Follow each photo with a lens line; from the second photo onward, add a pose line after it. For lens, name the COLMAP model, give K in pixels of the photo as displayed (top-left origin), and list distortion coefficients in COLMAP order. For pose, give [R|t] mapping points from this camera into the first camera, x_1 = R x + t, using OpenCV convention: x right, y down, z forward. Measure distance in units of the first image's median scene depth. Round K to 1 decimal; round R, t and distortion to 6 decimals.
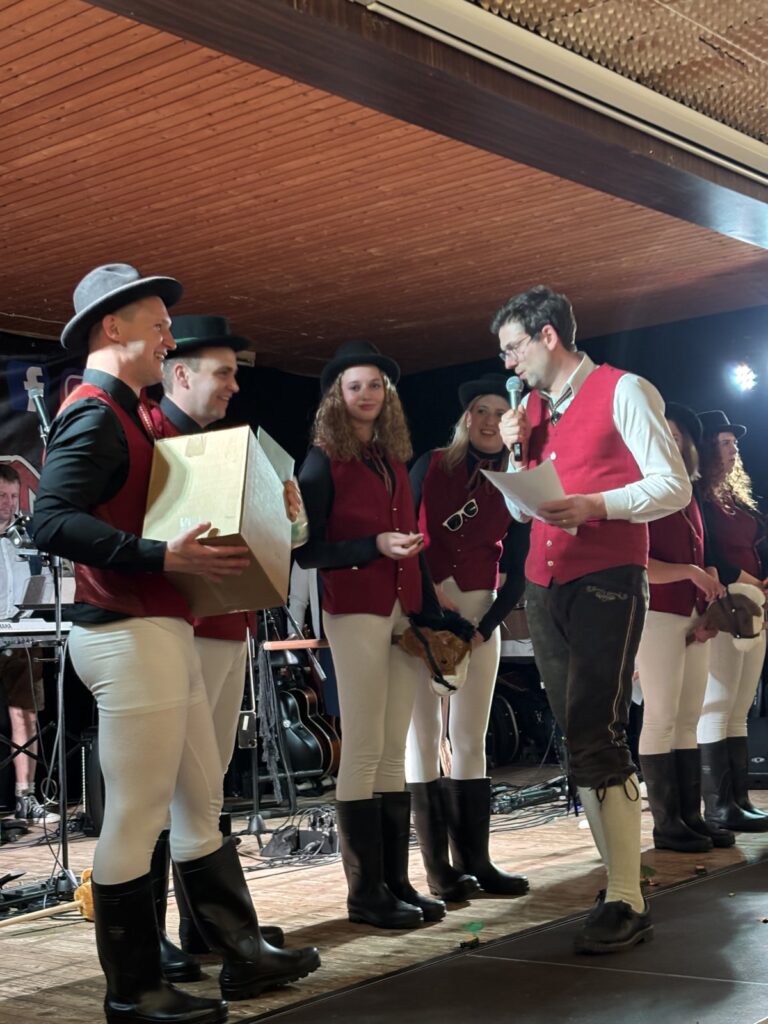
lens RADIAL K [[1561.3, 0, 386.0], [0, 1561.3, 510.8], [0, 0, 1]] dist [0.105021, 0.000000]
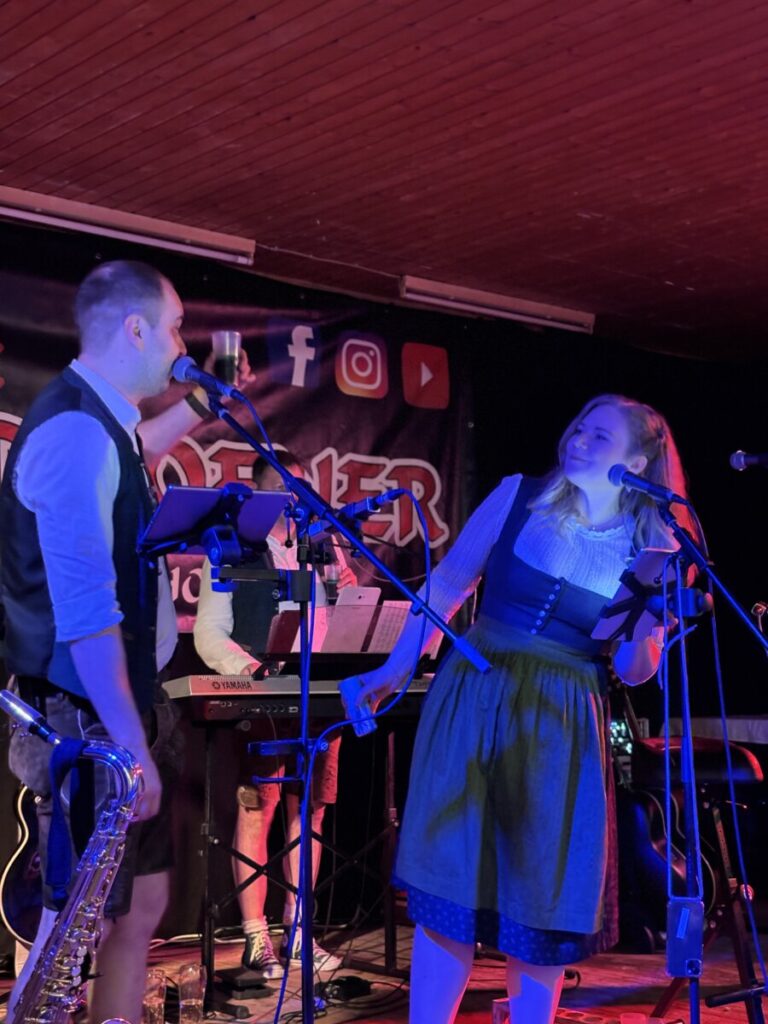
lens RADIAL K [[1561.3, 0, 410.5], [0, 1561.3, 529.6], [0, 0, 1]] dist [0.105021, 0.000000]
pose [[0.987127, 0.019241, -0.158775, -0.069749], [-0.020740, 0.999755, -0.007786, 0.011079], [0.158586, 0.010979, 0.987284, 0.356872]]
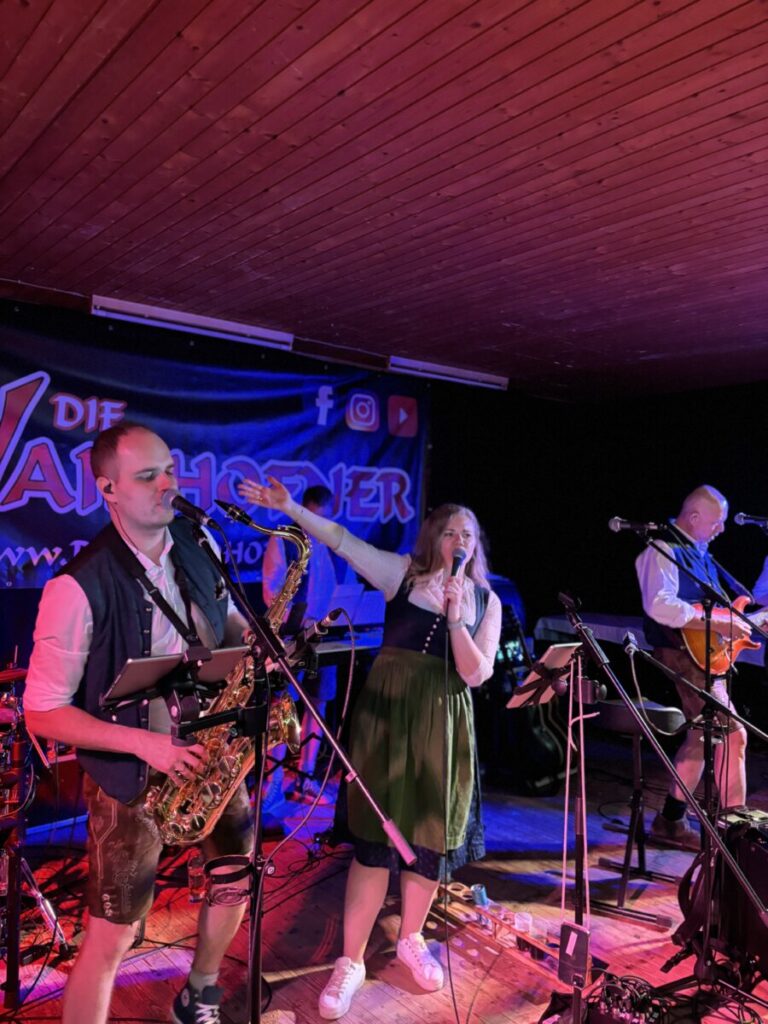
lens RADIAL K [[777.8, 0, 385.3], [0, 777.8, 517.6], [0, 0, 1]] dist [0.061018, -0.063658]
pose [[0.981961, 0.060674, -0.179086, -0.087335], [-0.047040, 0.995730, 0.079426, -0.052853], [0.183141, -0.069569, 0.980622, 0.538773]]
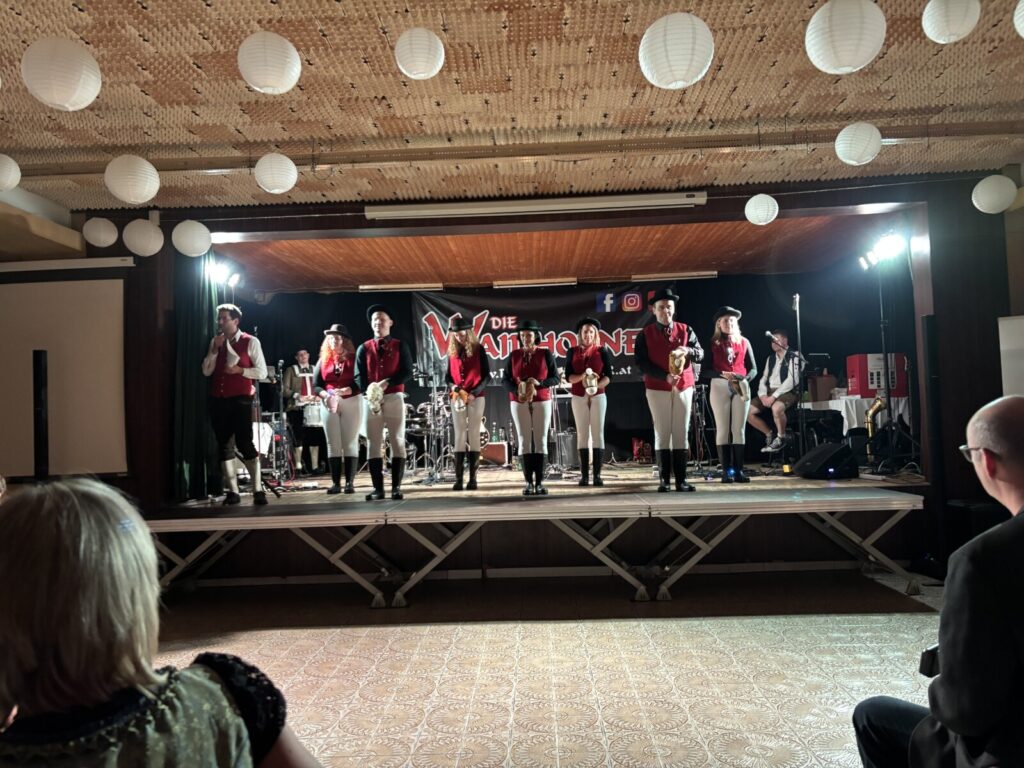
lens RADIAL K [[777.8, 0, 509.9], [0, 777.8, 390.3], [0, 0, 1]] dist [0.061018, -0.063658]
pose [[0.604828, -0.007260, -0.796323, 0.868264], [0.071248, 0.996442, 0.045030, -0.005091], [0.793163, -0.083972, 0.603193, 0.115354]]
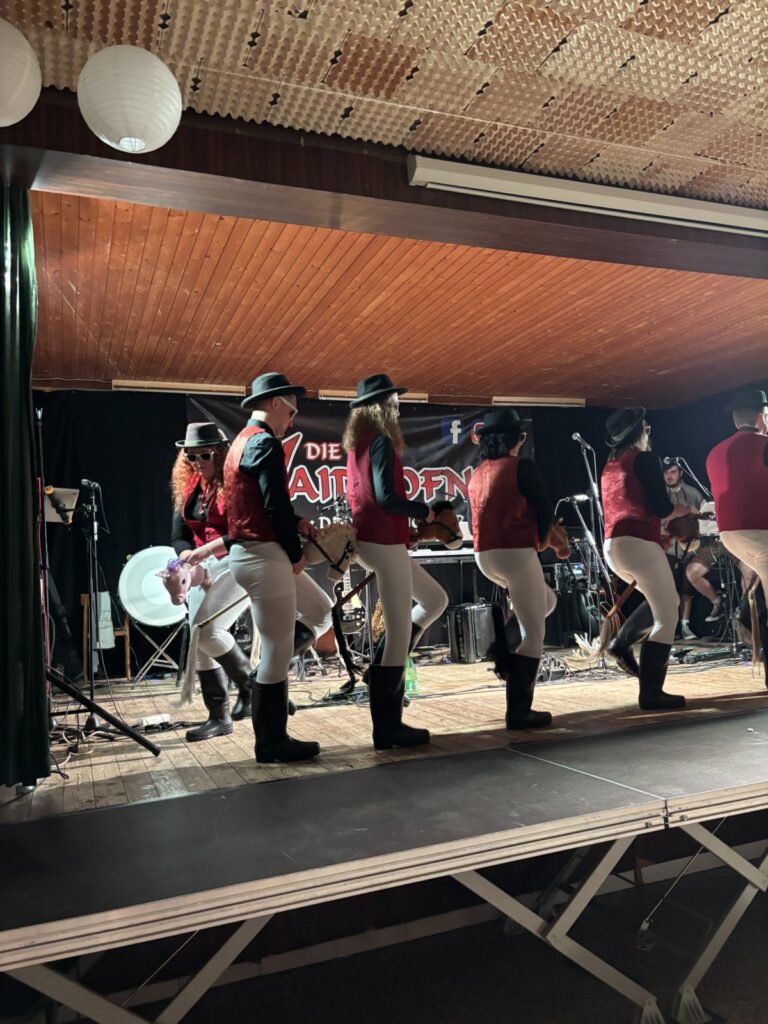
lens RADIAL K [[777.8, 0, 380.9], [0, 777.8, 523.9], [0, 0, 1]] dist [0.061018, -0.063658]
pose [[0.872989, -0.037682, -0.486282, 0.199913], [0.055354, 0.998224, 0.022021, 0.012188], [0.484588, -0.046142, 0.873525, 0.135588]]
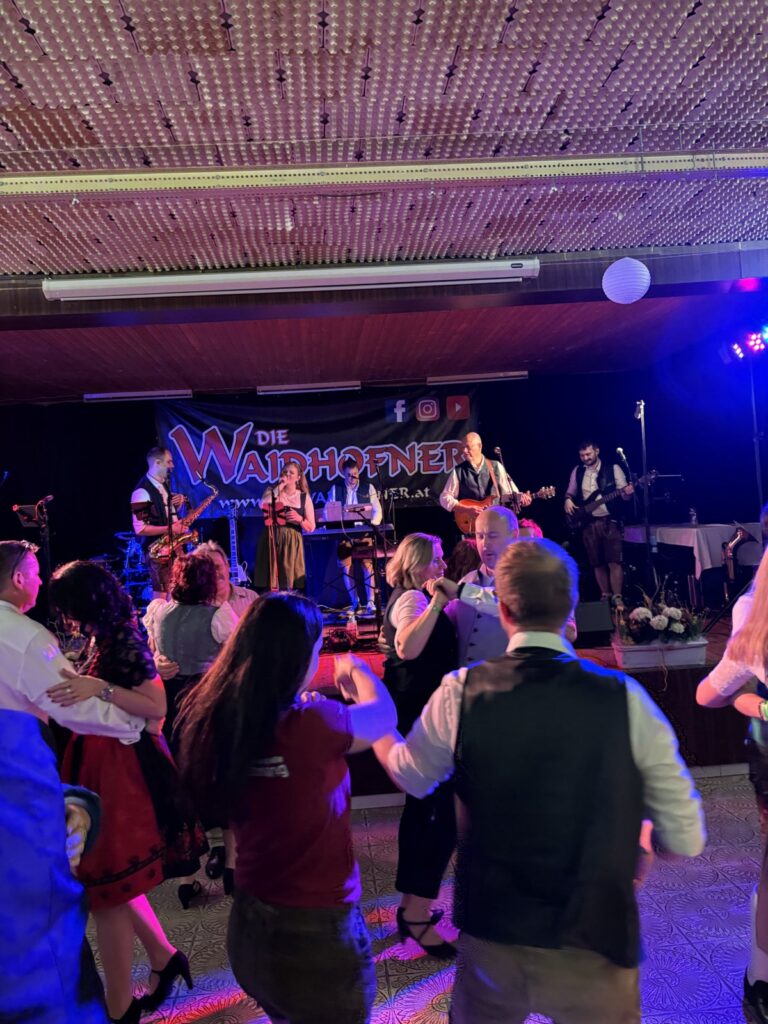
lens RADIAL K [[777.8, 0, 383.2], [0, 777.8, 529.4], [0, 0, 1]] dist [0.061018, -0.063658]
pose [[0.689180, 0.010709, -0.724511, 0.655341], [0.093265, 0.990262, 0.103354, -0.037939], [0.718563, -0.138801, 0.681470, 0.310161]]
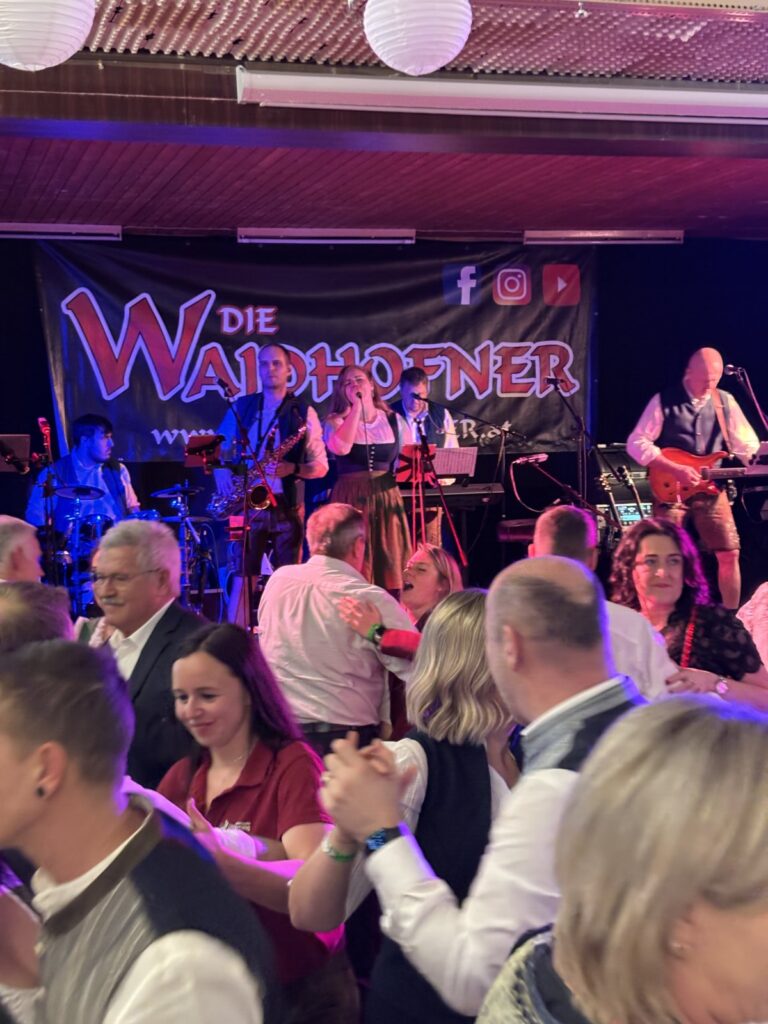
lens RADIAL K [[1561.3, 0, 397.7], [0, 1561.3, 538.5], [0, 0, 1]] dist [0.105021, 0.000000]
pose [[0.839505, 0.048341, -0.541197, 0.494863], [0.039265, 0.988033, 0.149161, -0.084132], [0.541931, -0.146471, 0.827561, -0.071411]]
